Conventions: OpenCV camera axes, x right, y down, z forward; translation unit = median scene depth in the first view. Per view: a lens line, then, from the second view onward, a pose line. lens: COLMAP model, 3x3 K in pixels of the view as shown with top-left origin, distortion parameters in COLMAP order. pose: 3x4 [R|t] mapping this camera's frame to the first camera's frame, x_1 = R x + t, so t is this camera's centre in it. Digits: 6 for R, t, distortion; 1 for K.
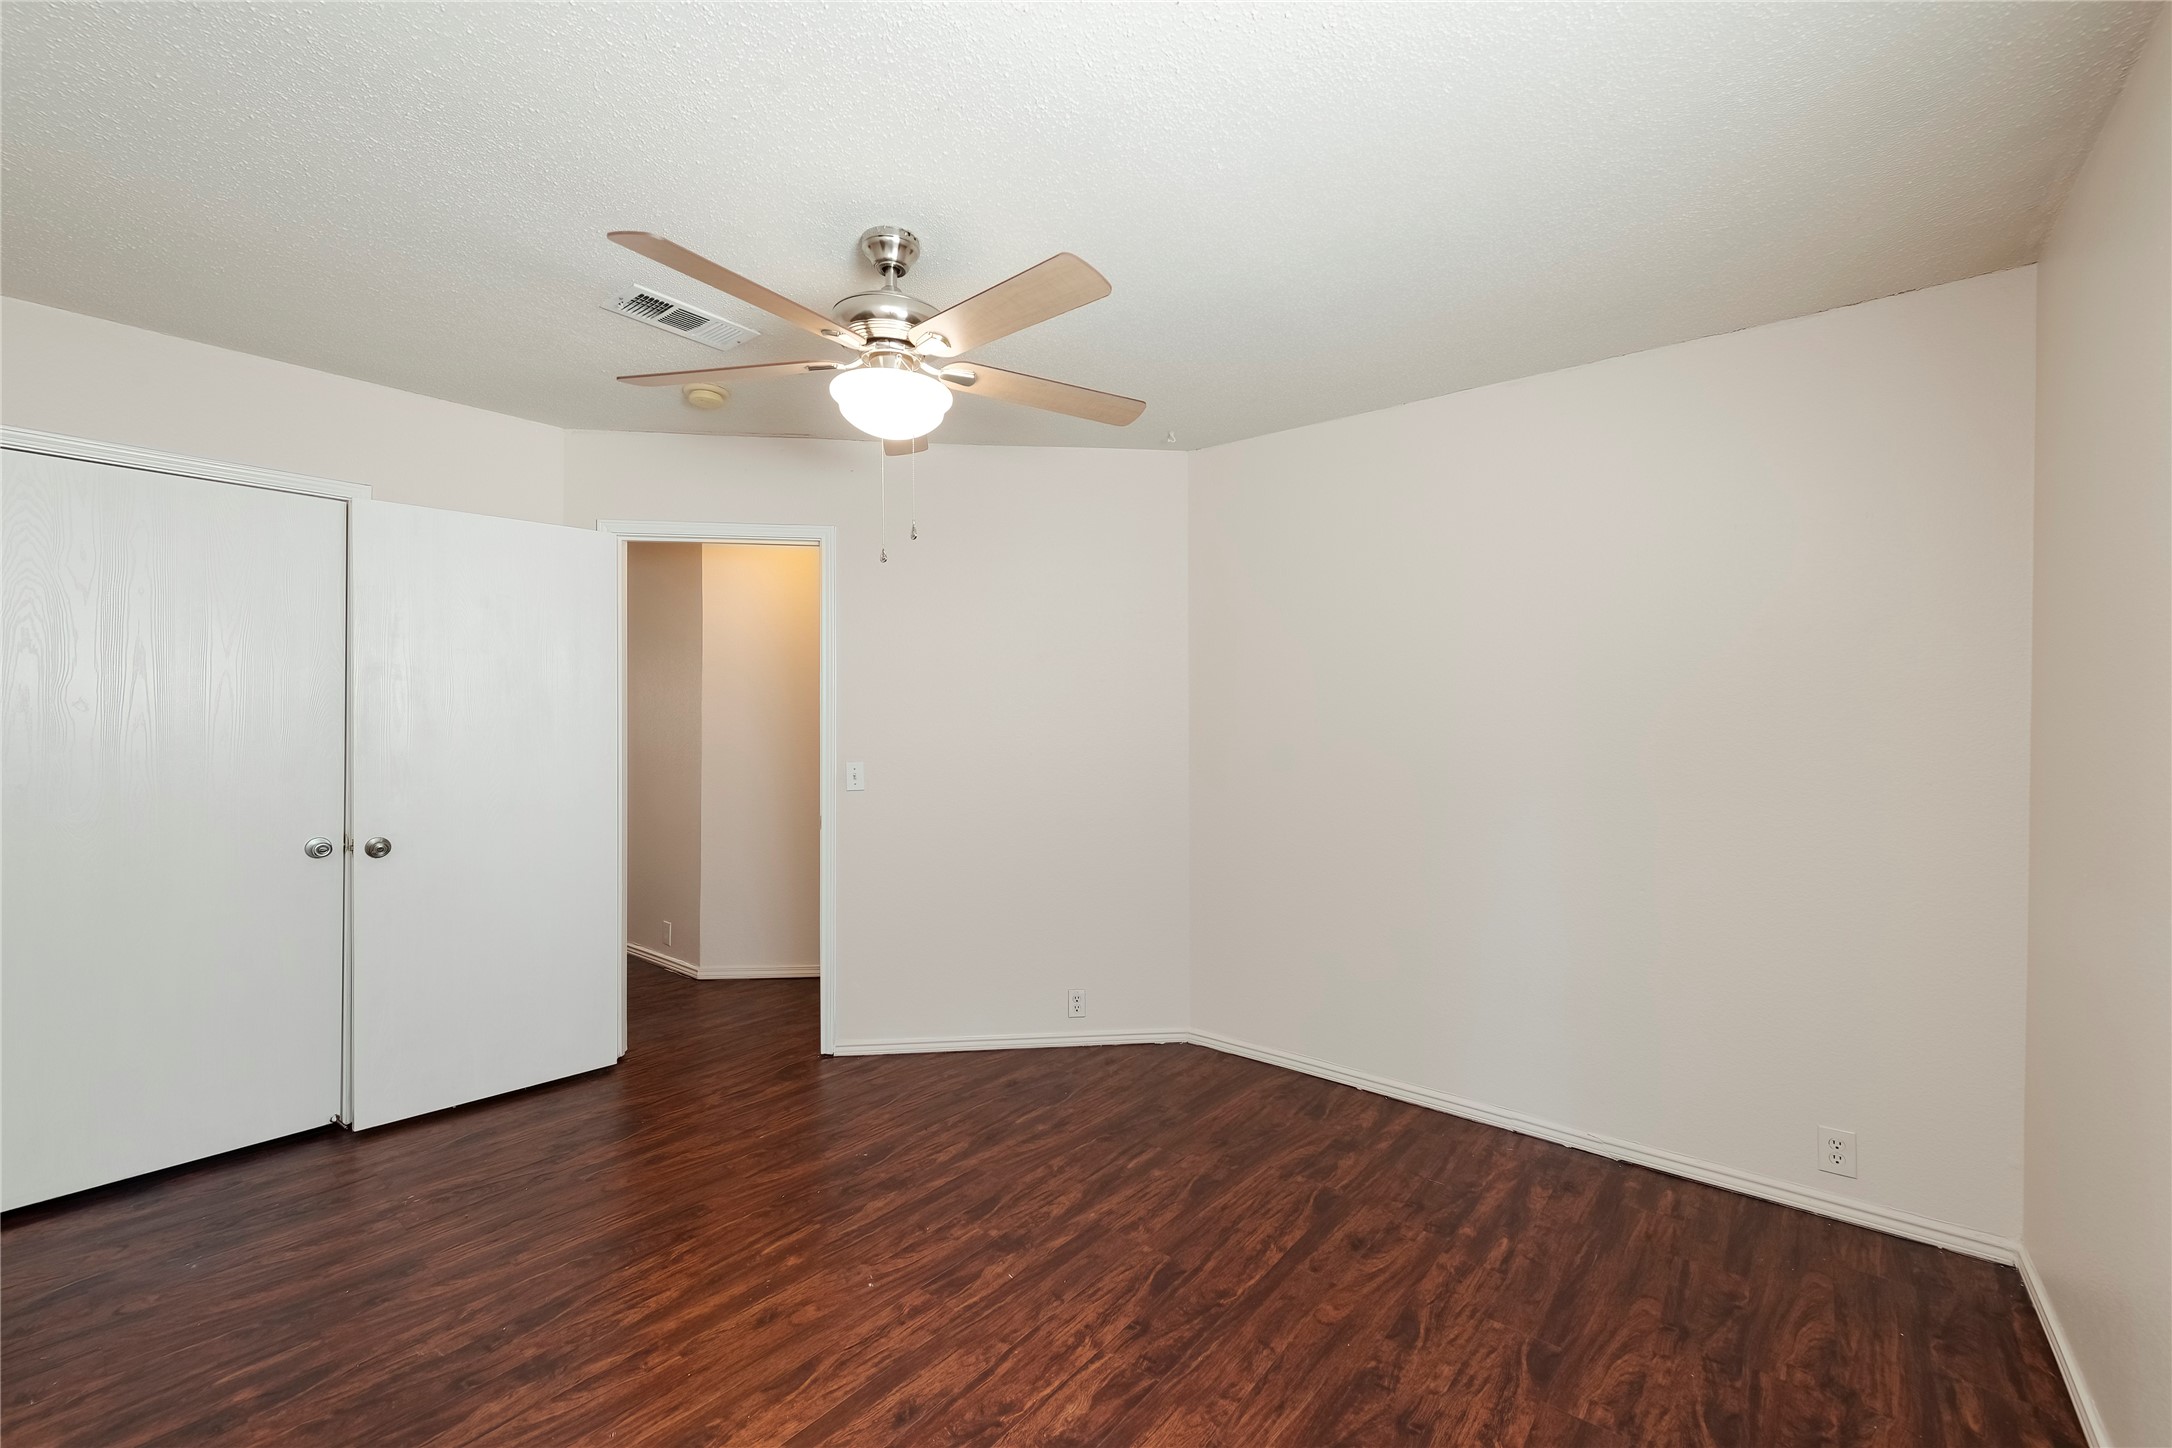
lens RADIAL K [[872.3, 0, 1073.5], [0, 872.3, 731.3], [0, 0, 1]] dist [0.016802, -0.008375]
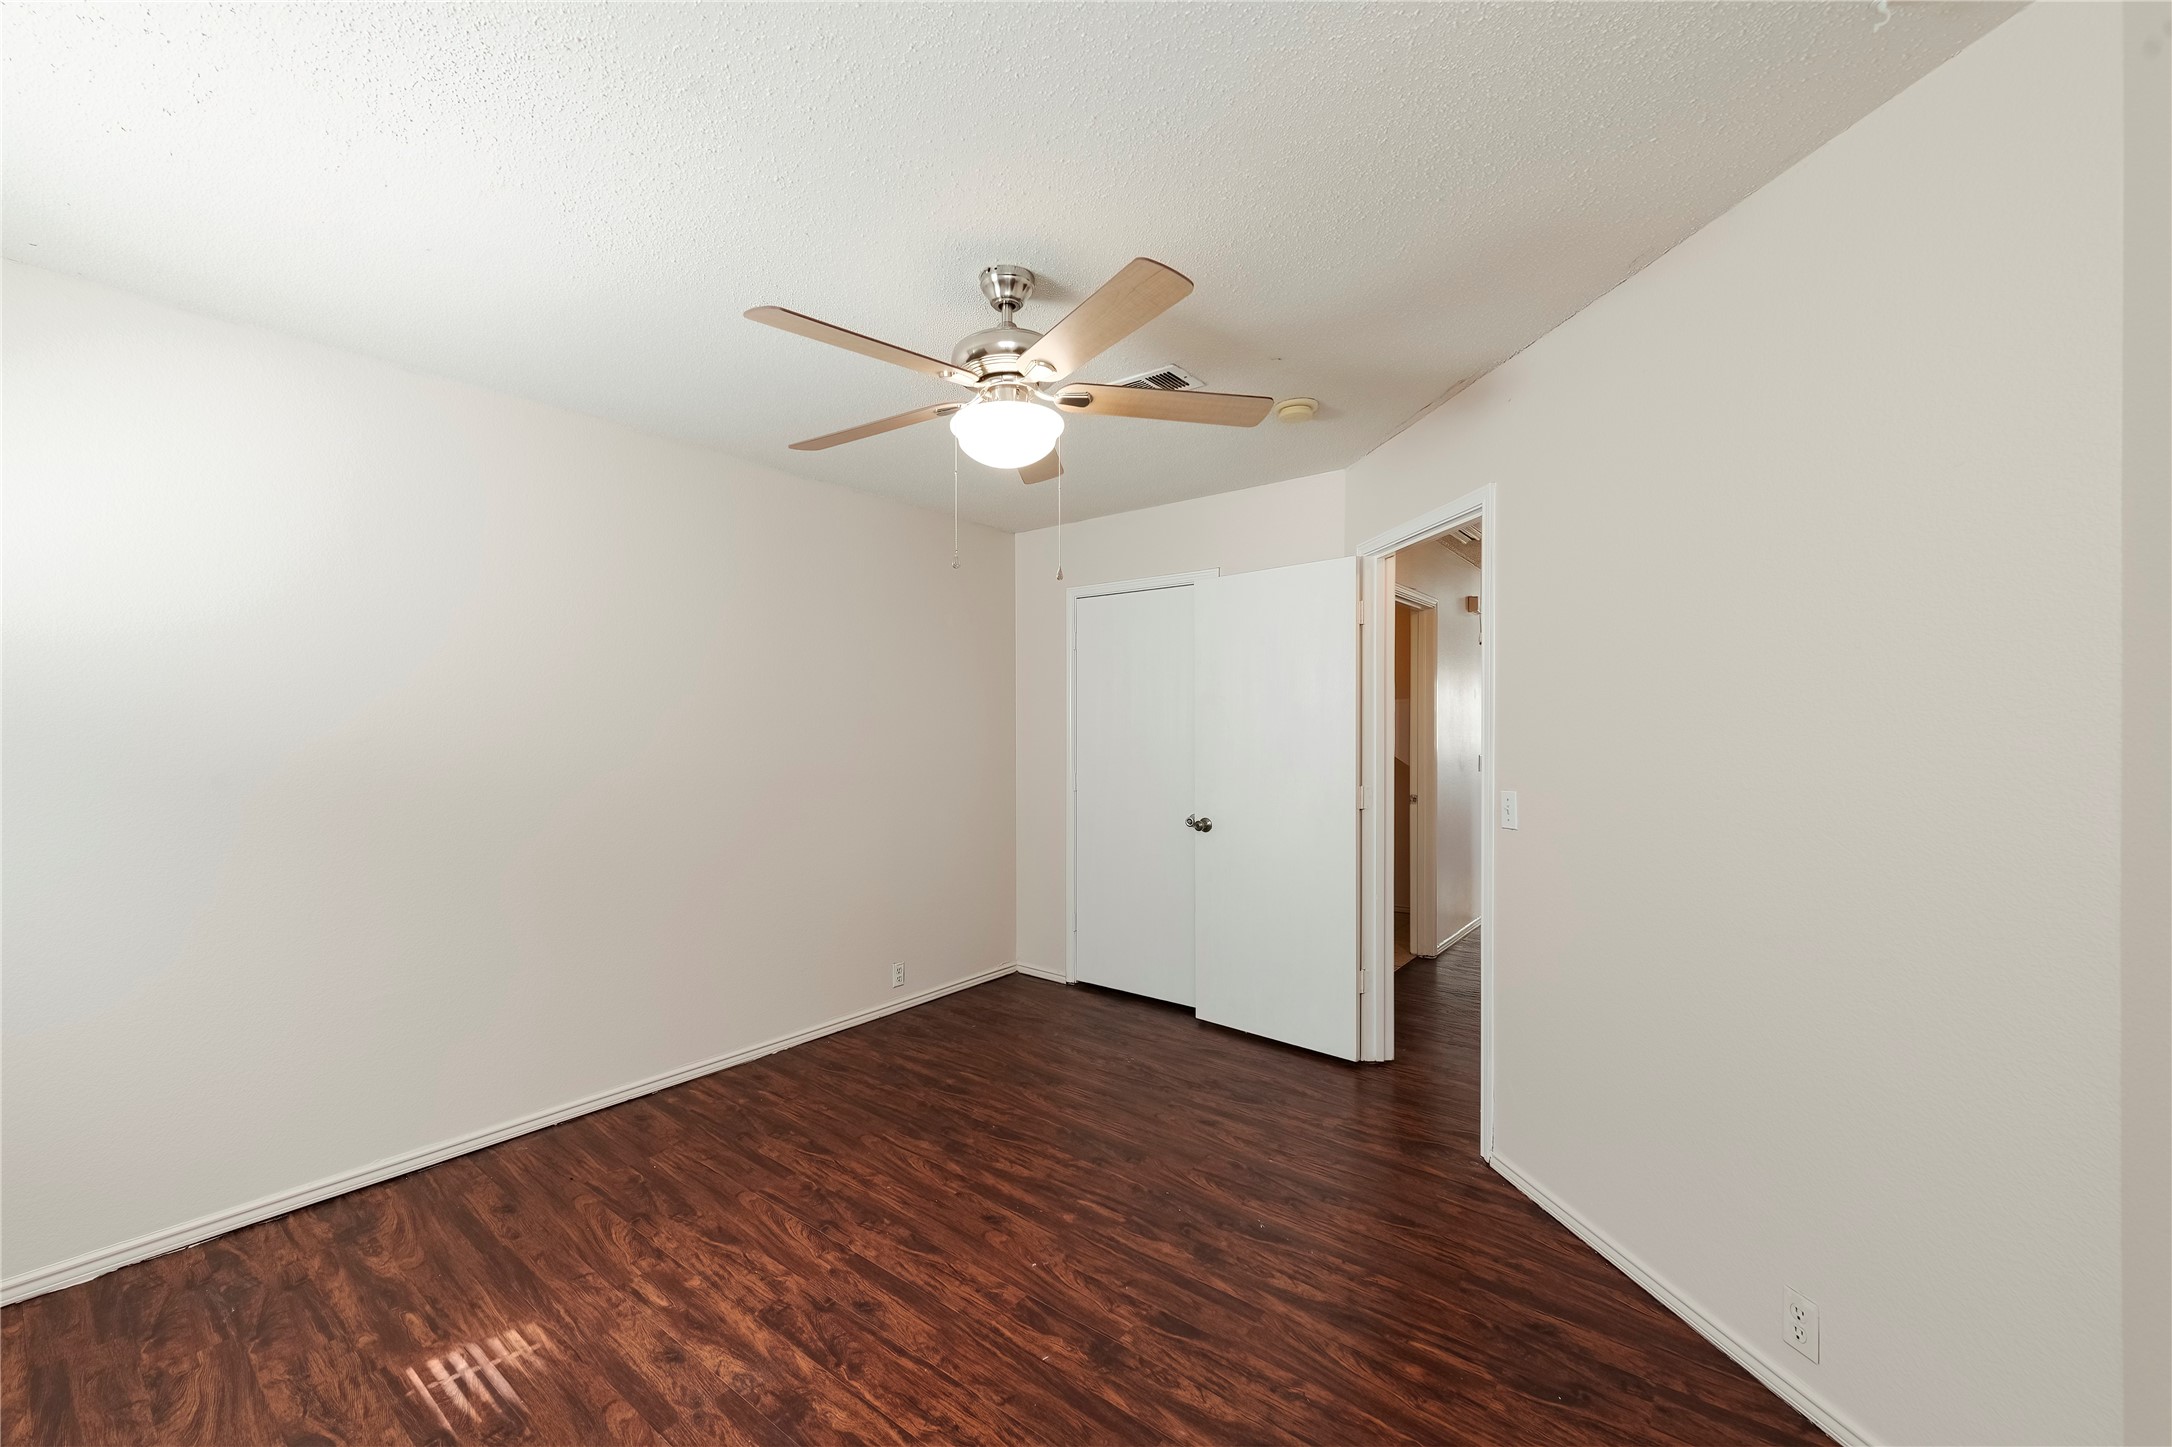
lens RADIAL K [[883.9, 0, 1085.1], [0, 883.9, 705.0], [0, 0, 1]] dist [0.001527, -0.000849]
pose [[0.025884, -0.030853, -0.999189, 0.850849], [-0.016229, 0.999379, -0.031279, -0.015056], [0.999533, 0.017025, 0.025367, 1.009118]]
